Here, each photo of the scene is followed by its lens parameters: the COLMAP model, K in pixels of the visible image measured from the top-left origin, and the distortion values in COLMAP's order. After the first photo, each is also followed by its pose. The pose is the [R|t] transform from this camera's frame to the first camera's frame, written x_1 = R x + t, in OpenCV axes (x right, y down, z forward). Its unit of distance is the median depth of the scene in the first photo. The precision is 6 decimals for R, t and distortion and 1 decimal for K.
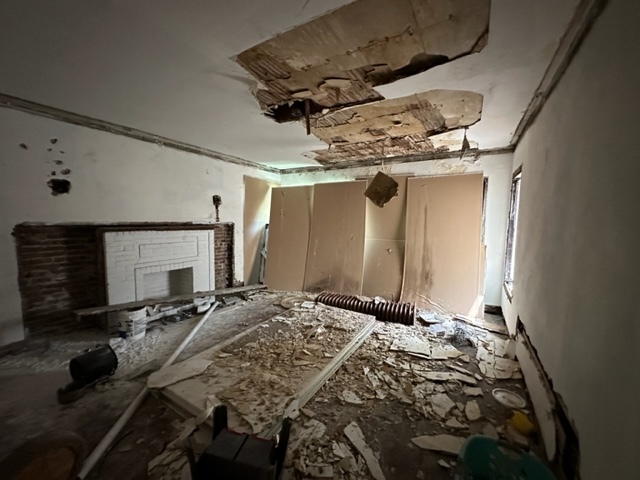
lens RADIAL K [[257.3, 0, 319.6], [0, 257.3, 240.4], [0, 0, 1]] dist [0.000472, 0.000009]
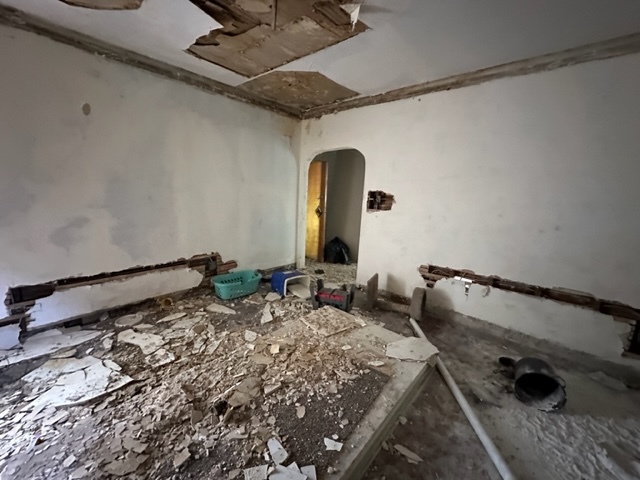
lens RADIAL K [[257.3, 0, 320.0], [0, 257.3, 240.5], [0, 0, 1]] dist [0.000472, 0.000009]
pose [[-0.981788, -0.094211, 0.164973, -0.308499], [-0.045625, 0.959891, 0.276635, -0.124667], [-0.184418, 0.264070, -0.946708, 1.768647]]
